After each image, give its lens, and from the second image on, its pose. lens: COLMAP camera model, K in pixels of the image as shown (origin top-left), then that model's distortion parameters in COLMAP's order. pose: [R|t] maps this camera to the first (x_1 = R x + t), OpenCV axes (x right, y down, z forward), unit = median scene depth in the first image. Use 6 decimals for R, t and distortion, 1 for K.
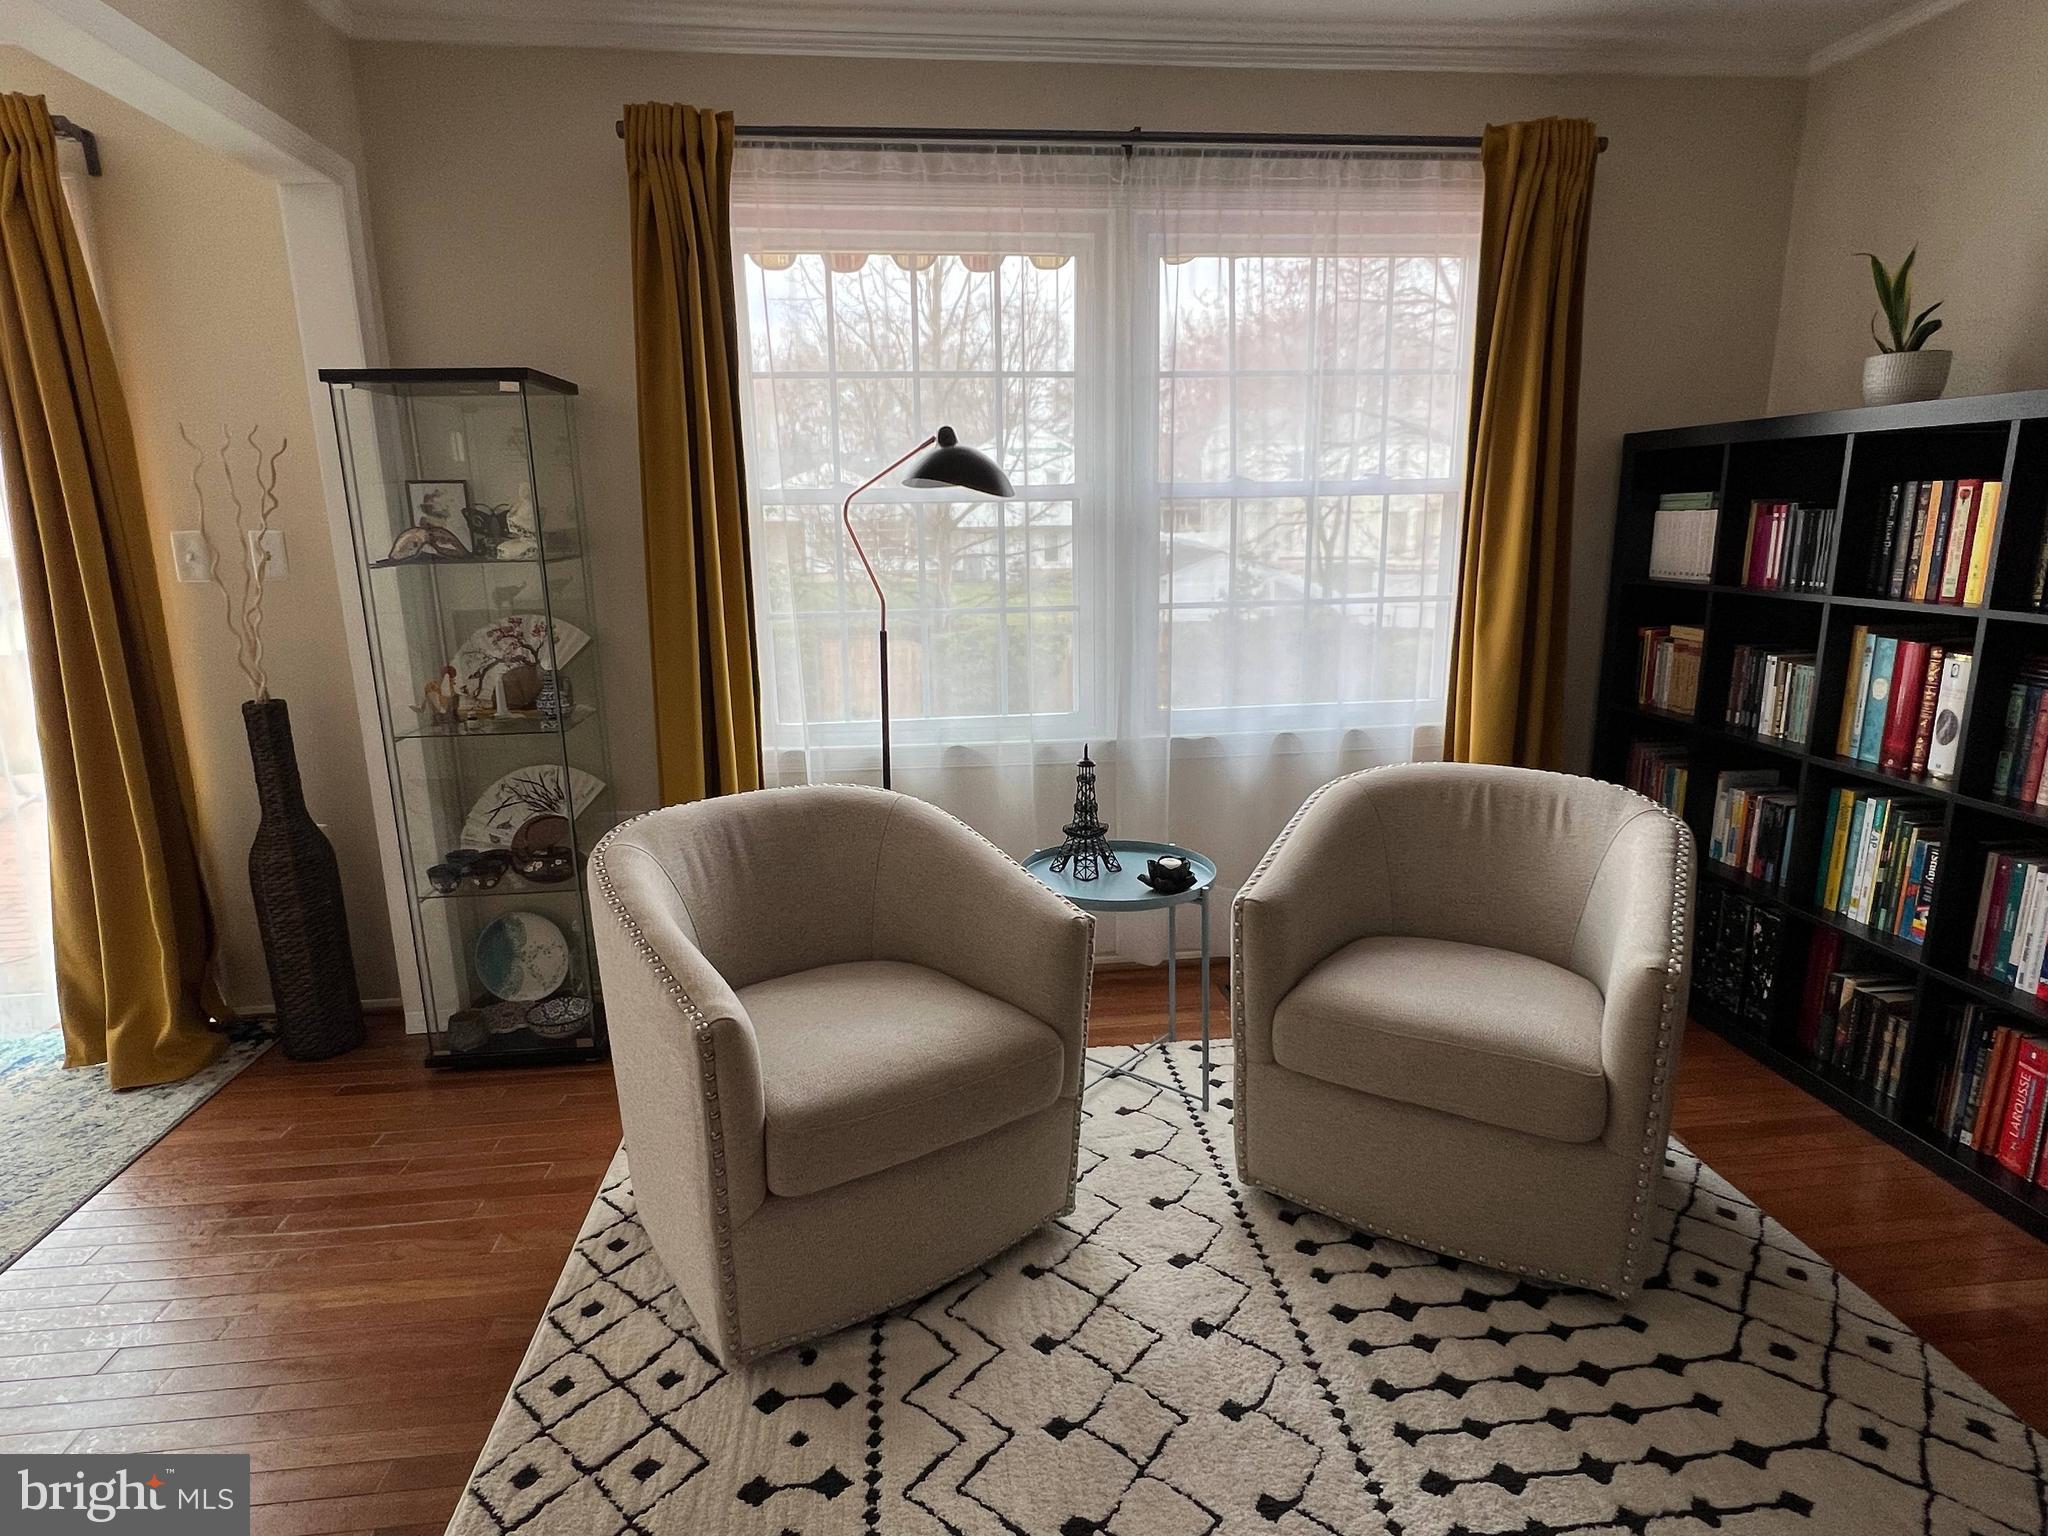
lens RADIAL K [[1094.8, 0, 1015.8], [0, 1094.8, 760.4], [0, 0, 1]] dist [-0.003856, 0.000914]
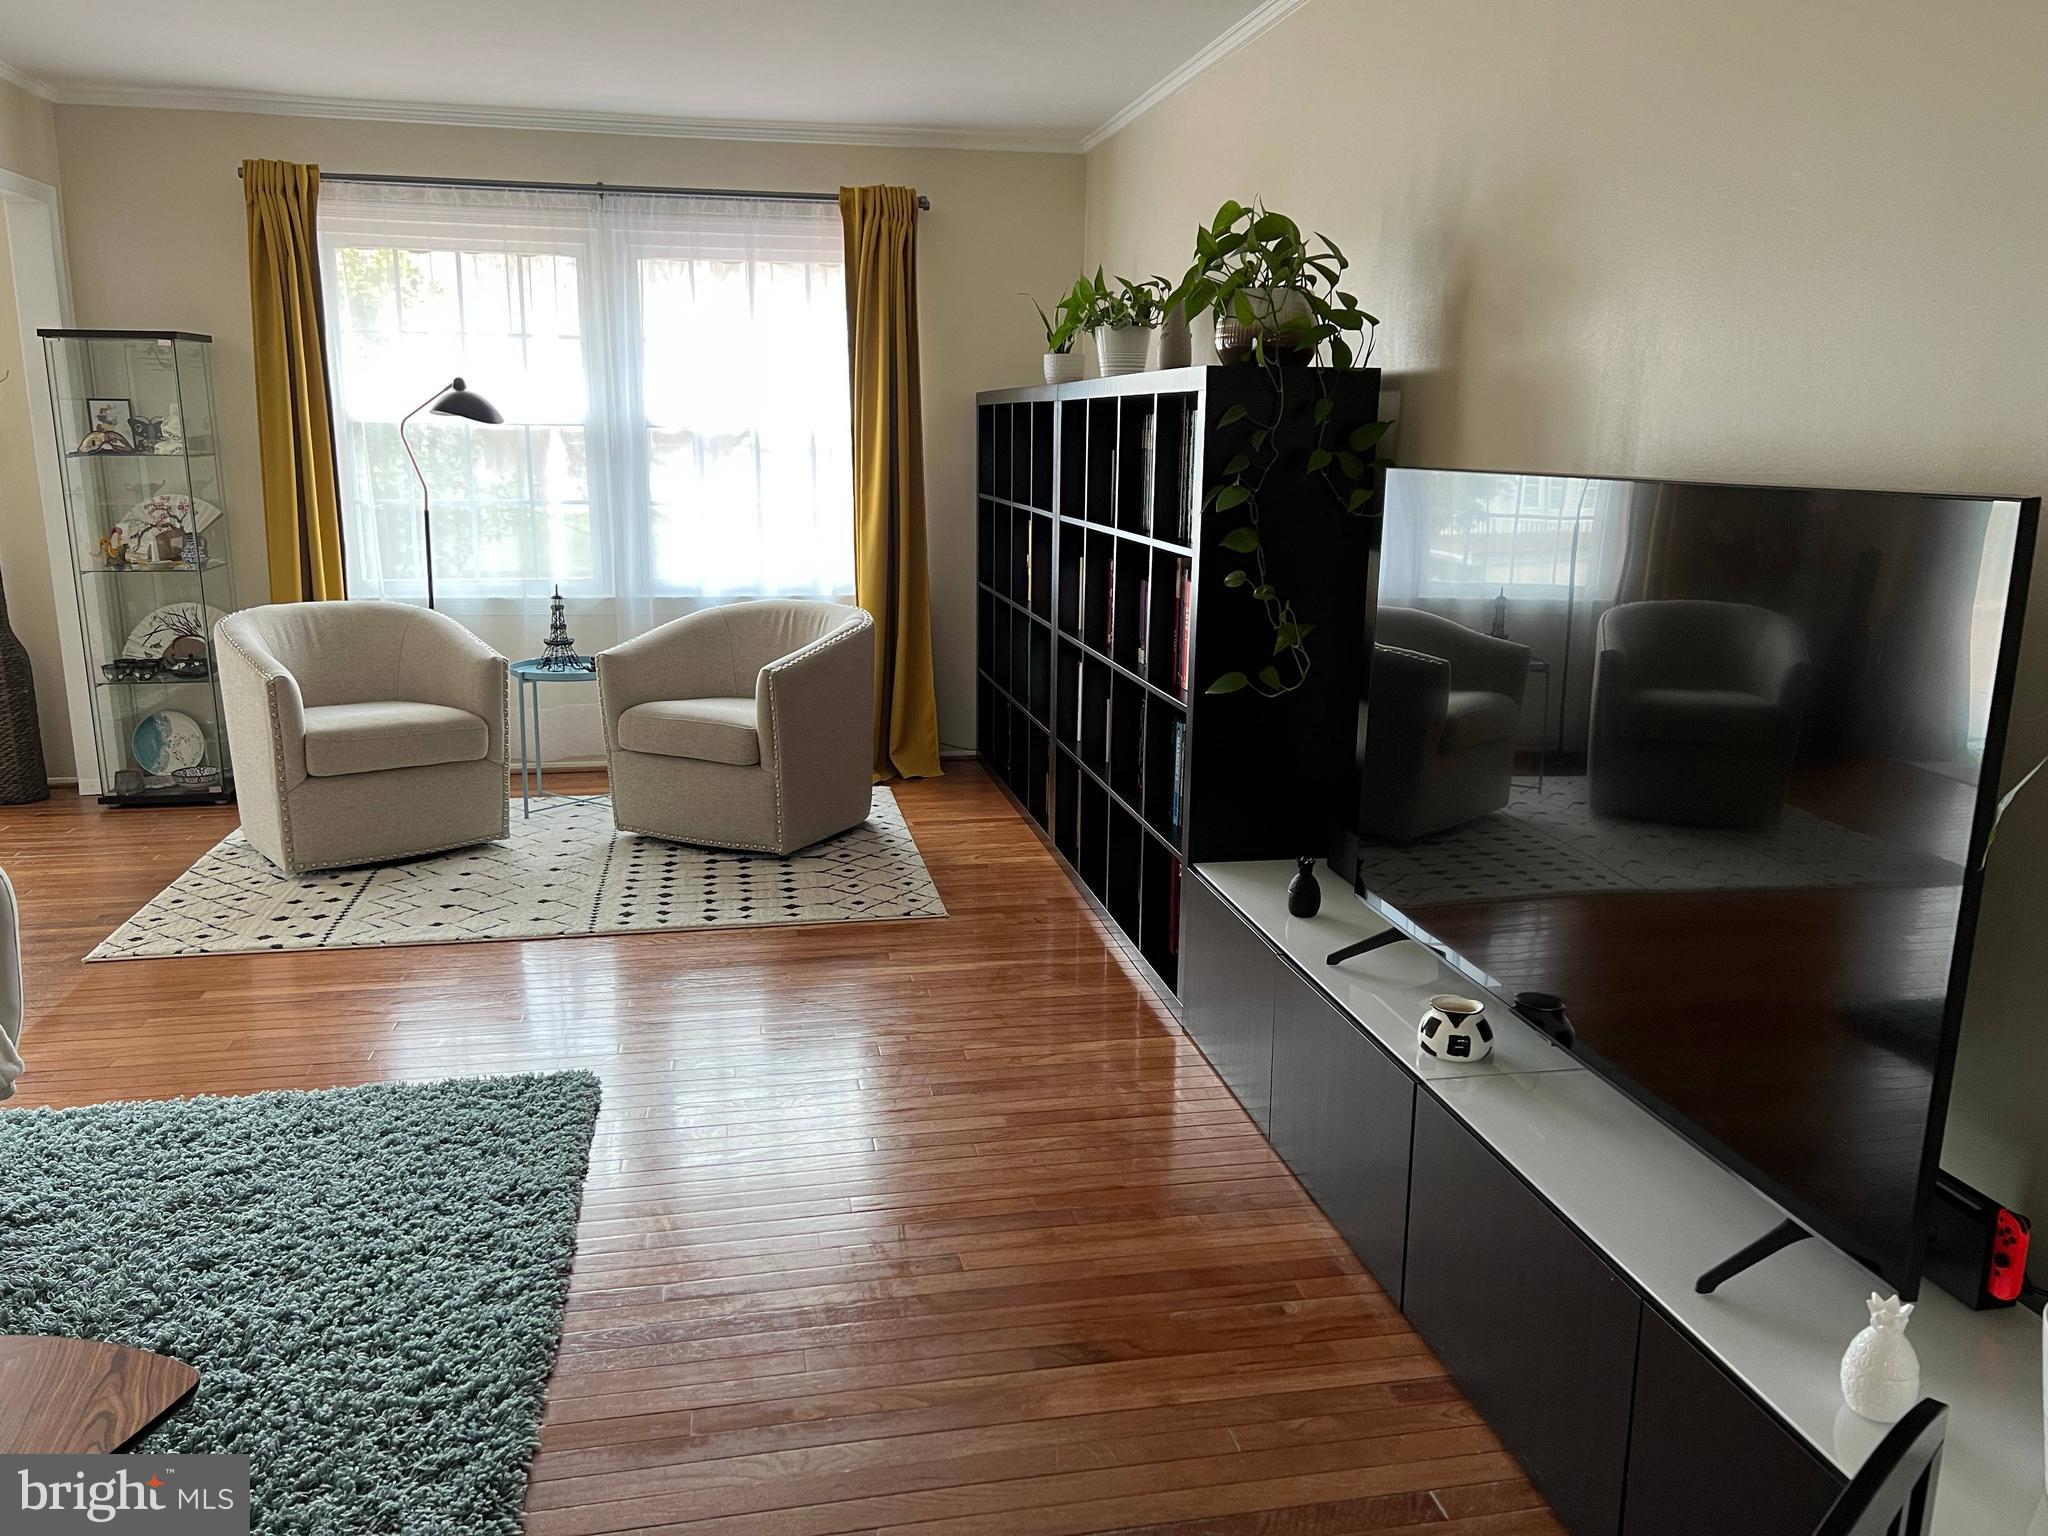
lens RADIAL K [[1540.8, 0, 1024.0], [0, 1540.8, 768.0], [0, 0, 1]] dist [0.066590, -0.076288]
pose [[0.995834, 0.005121, 0.091040, 0.550631], [-0.004916, 0.999985, -0.002471, 0.260060], [-0.091051, 0.002013, 0.995844, -1.312082]]
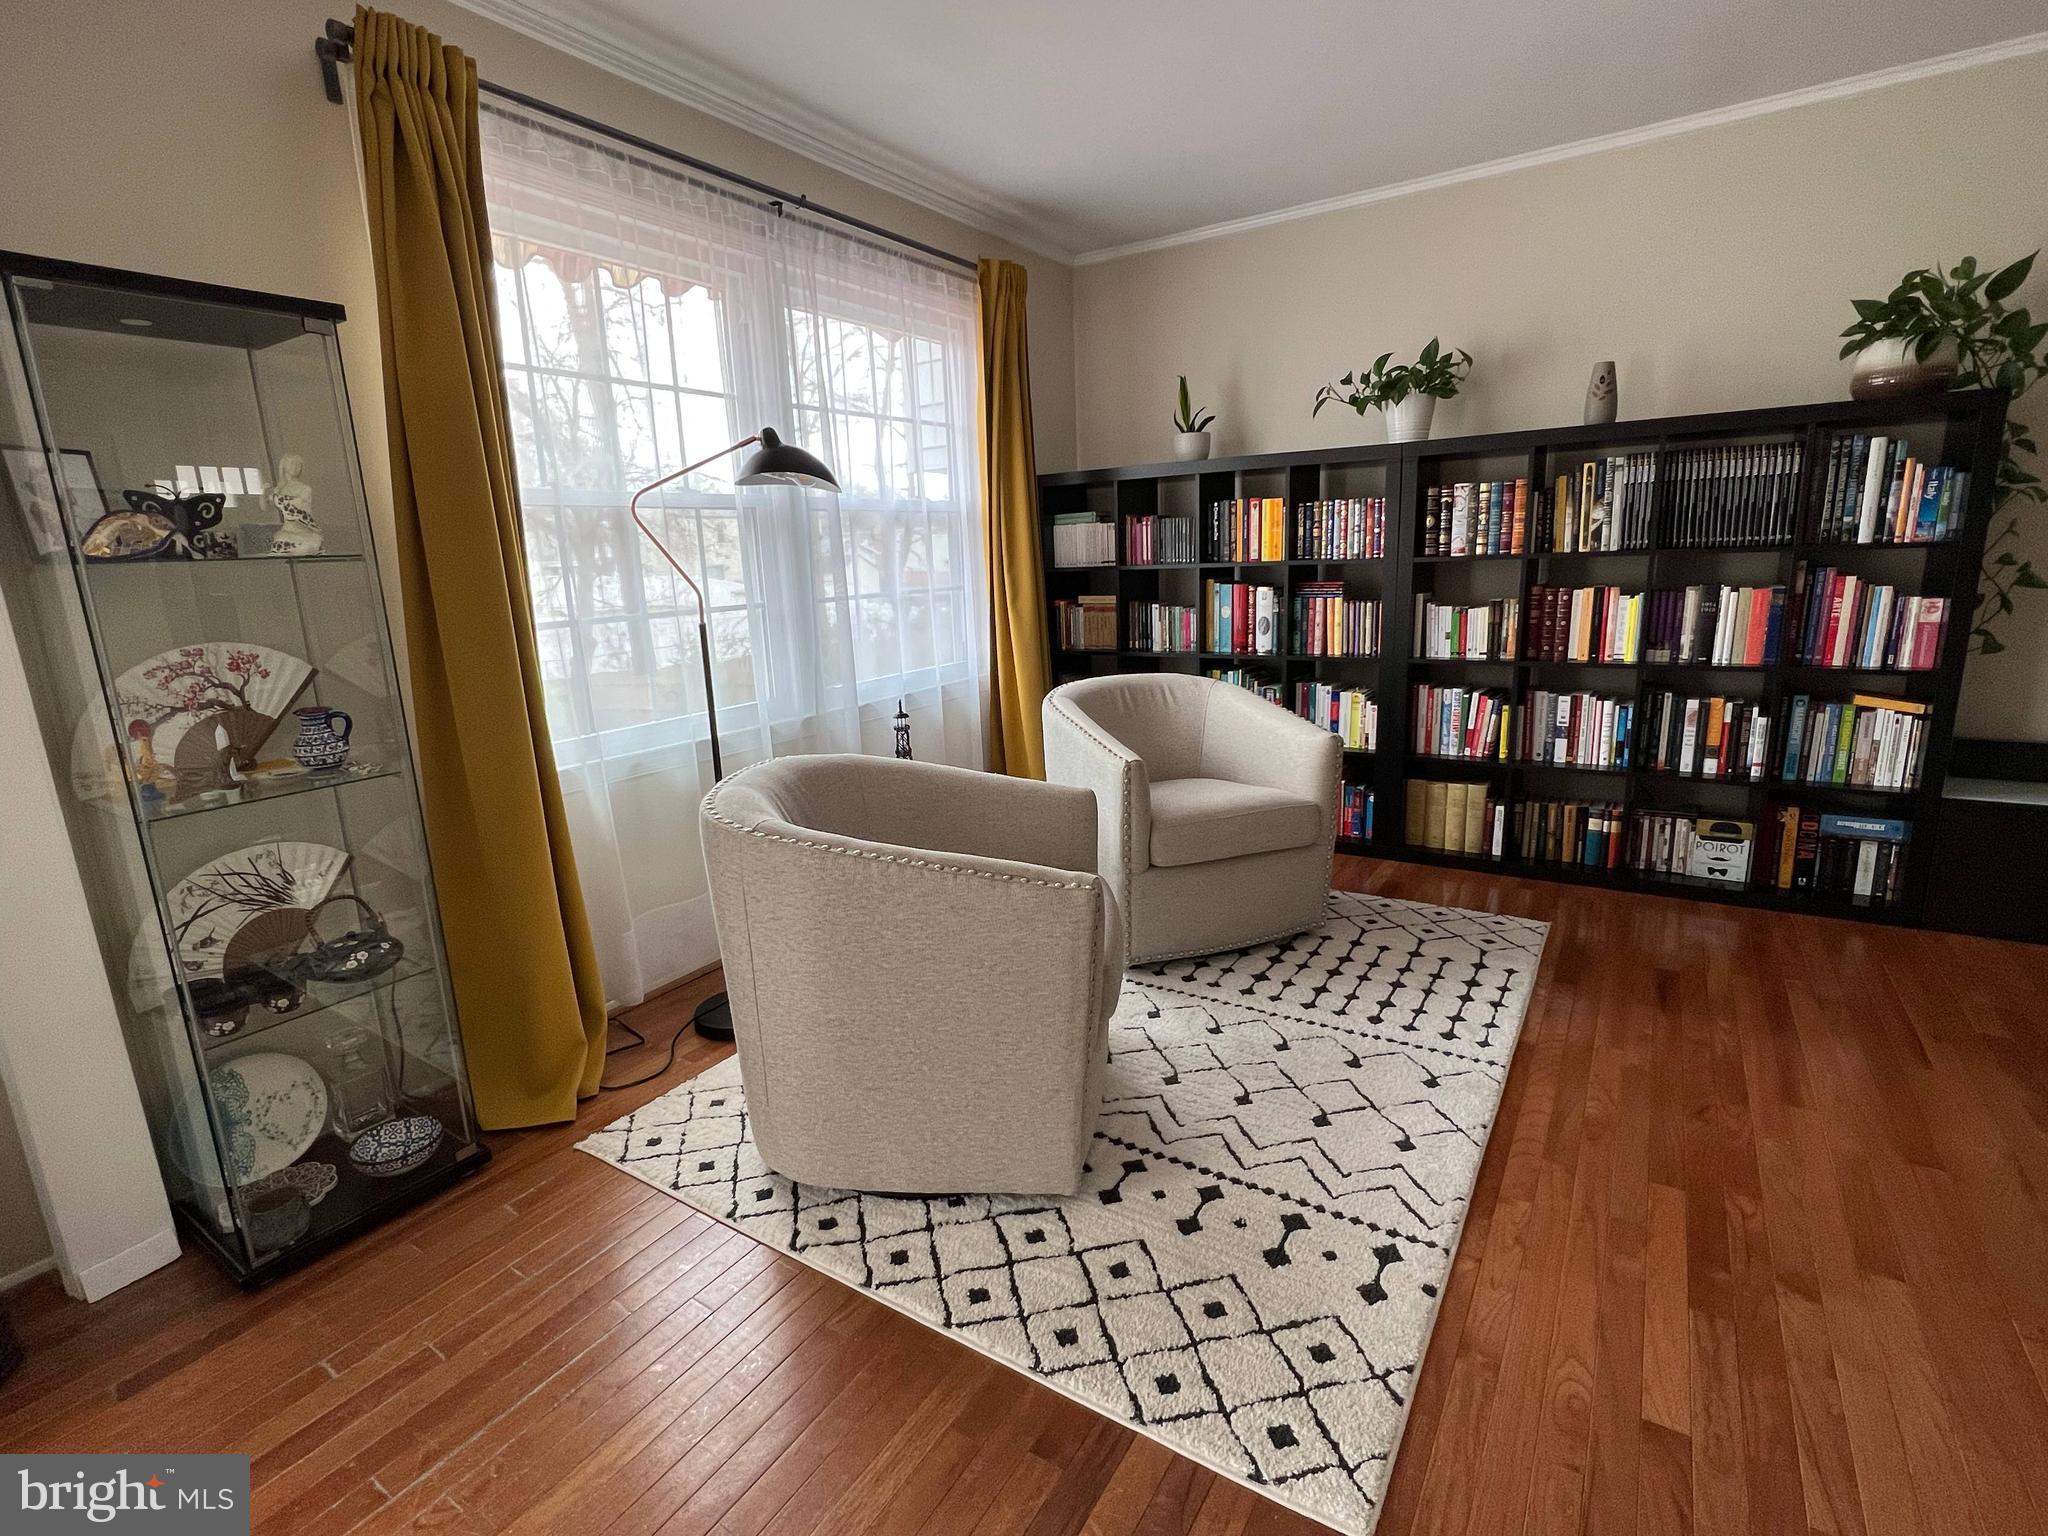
lens RADIAL K [[962.8, 0, 1018.5], [0, 962.8, 767.6], [0, 0, 1]] dist [-0.002800, -0.000425]
pose [[0.630987, -0.179055, 0.754847, -0.705246], [0.202195, 0.977329, 0.062811, 0.019155], [-0.748981, 0.112993, 0.652886, 0.220093]]
